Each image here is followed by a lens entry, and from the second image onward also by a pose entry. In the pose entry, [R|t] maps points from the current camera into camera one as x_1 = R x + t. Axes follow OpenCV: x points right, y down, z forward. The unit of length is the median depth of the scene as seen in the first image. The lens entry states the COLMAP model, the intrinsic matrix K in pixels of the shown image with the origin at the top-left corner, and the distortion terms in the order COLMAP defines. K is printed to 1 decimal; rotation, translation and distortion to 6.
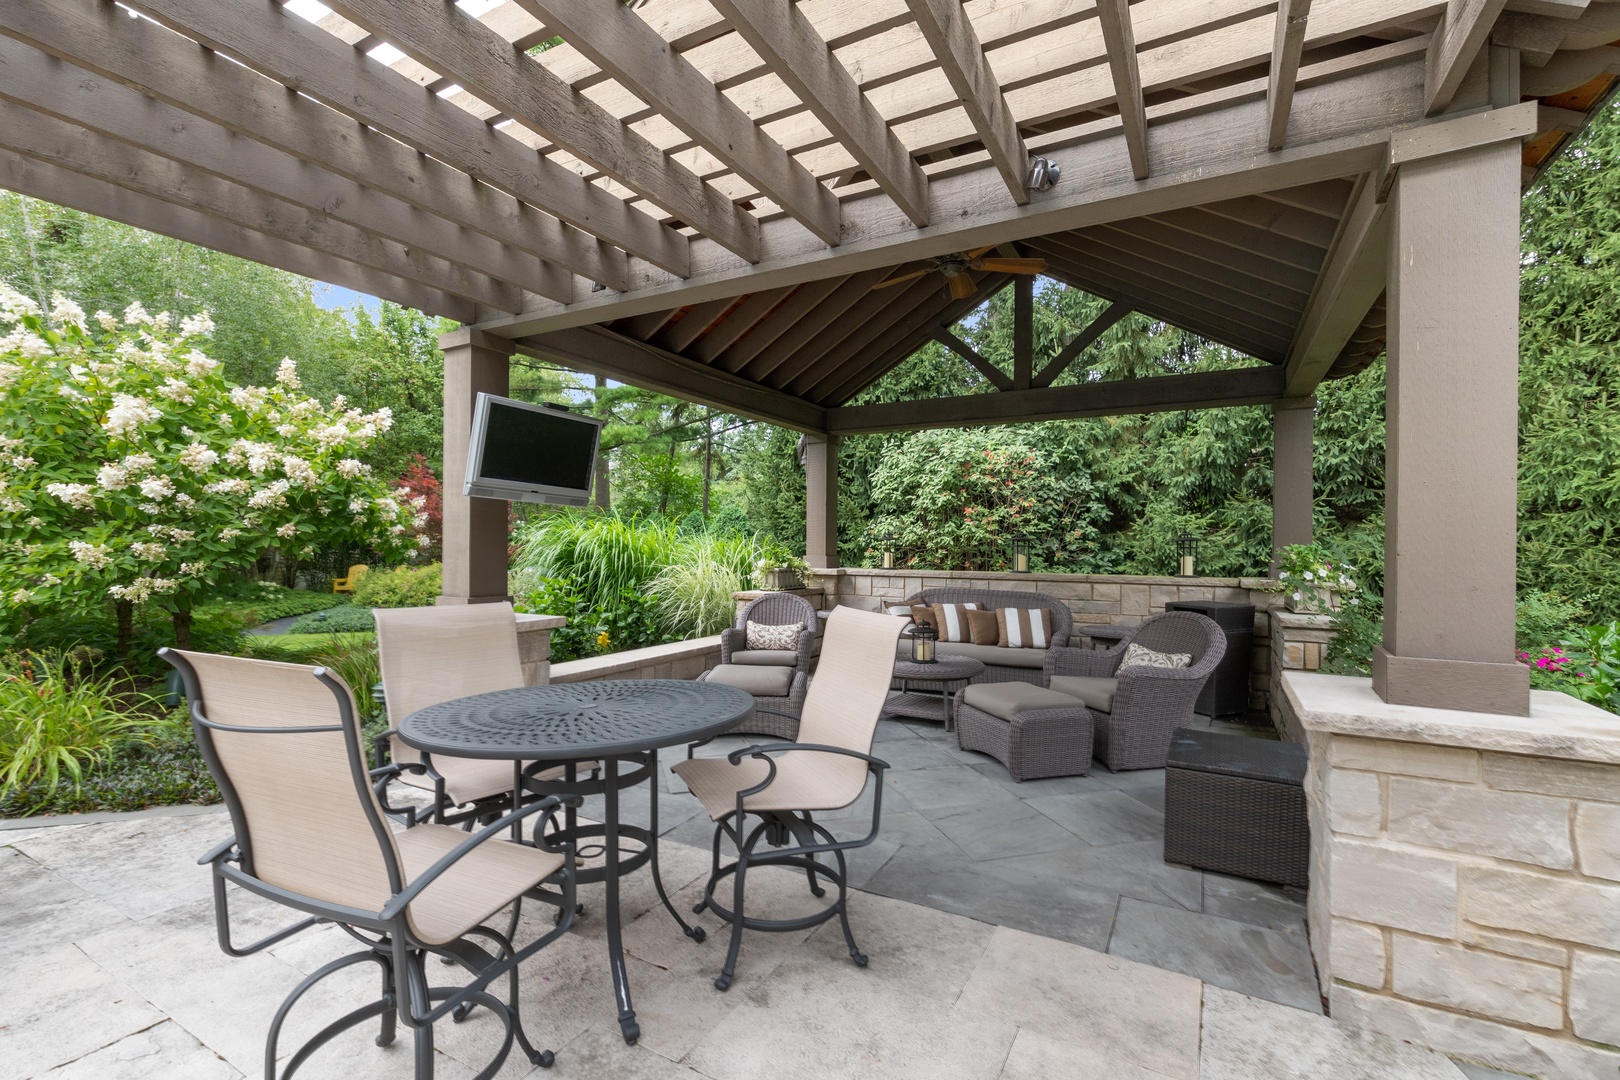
lens RADIAL K [[723.2, 0, 806.9], [0, 723.2, 542.4], [0, 0, 1]] dist [-0.001519, 0.000335]
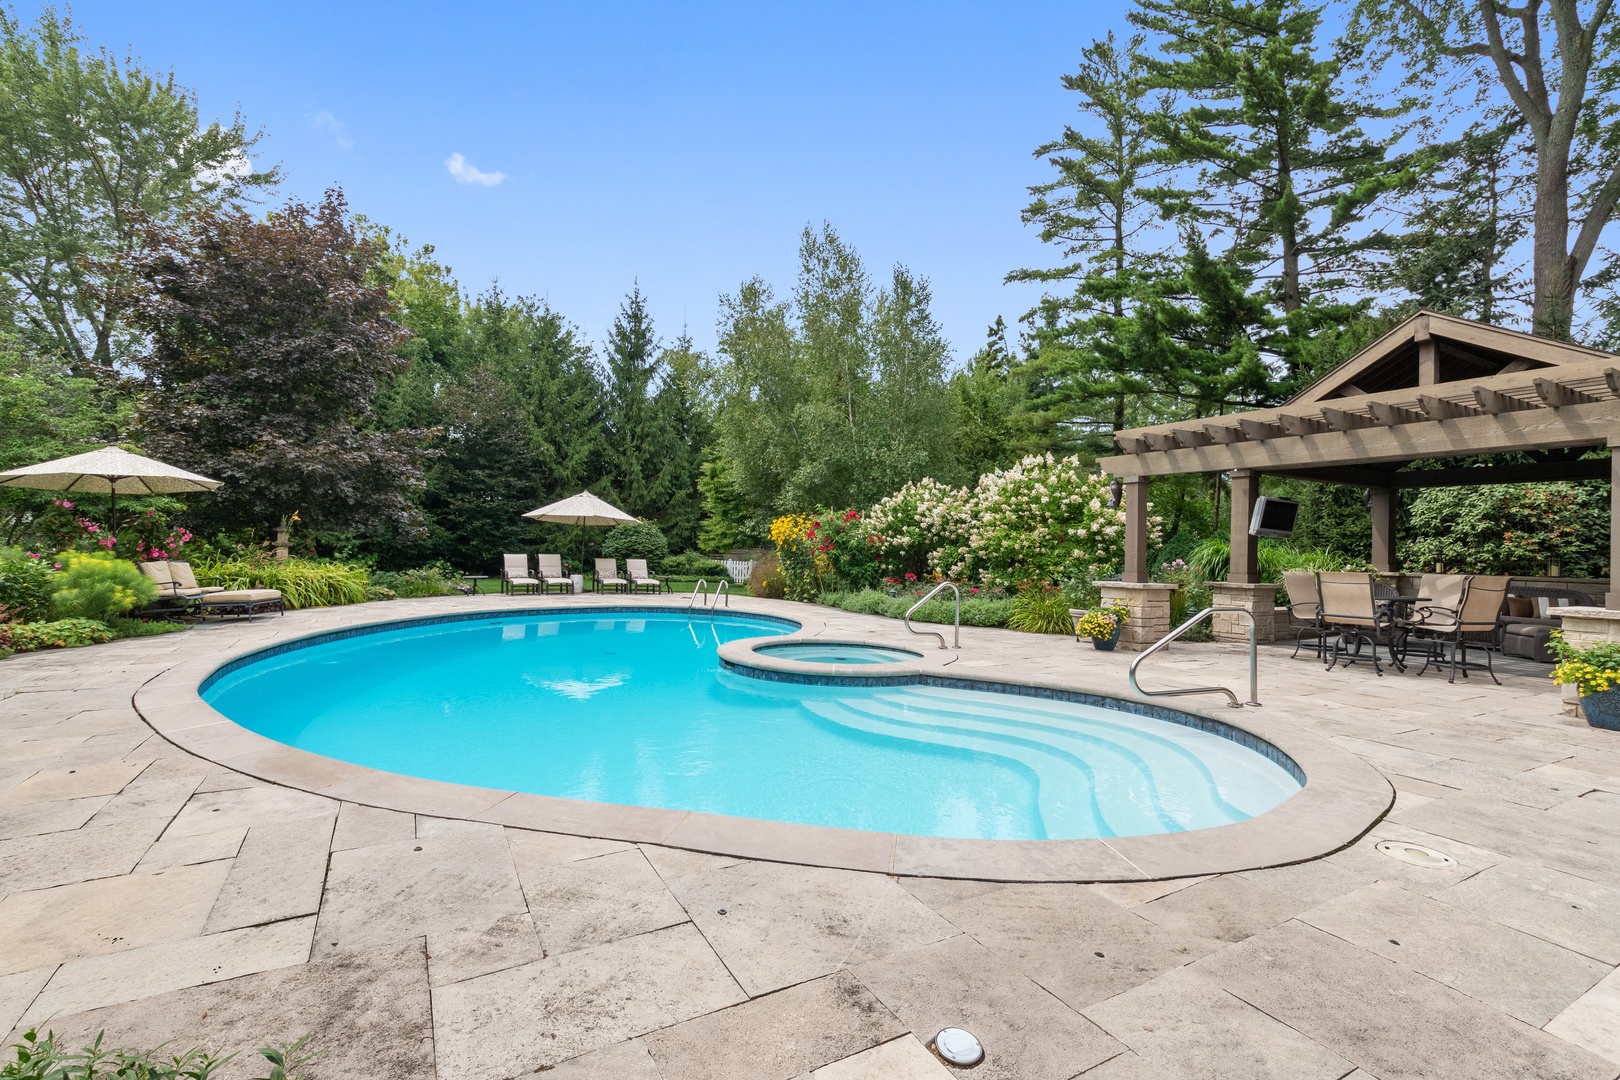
lens RADIAL K [[723.2, 0, 800.7], [0, 723.2, 541.7], [0, 0, 1]] dist [-0.001519, 0.000335]
pose [[0.852074, 0.009932, -0.523327, -0.194495], [-0.018087, 0.999782, -0.010476, 0.007378], [0.523108, 0.018392, 0.852068, -0.834986]]
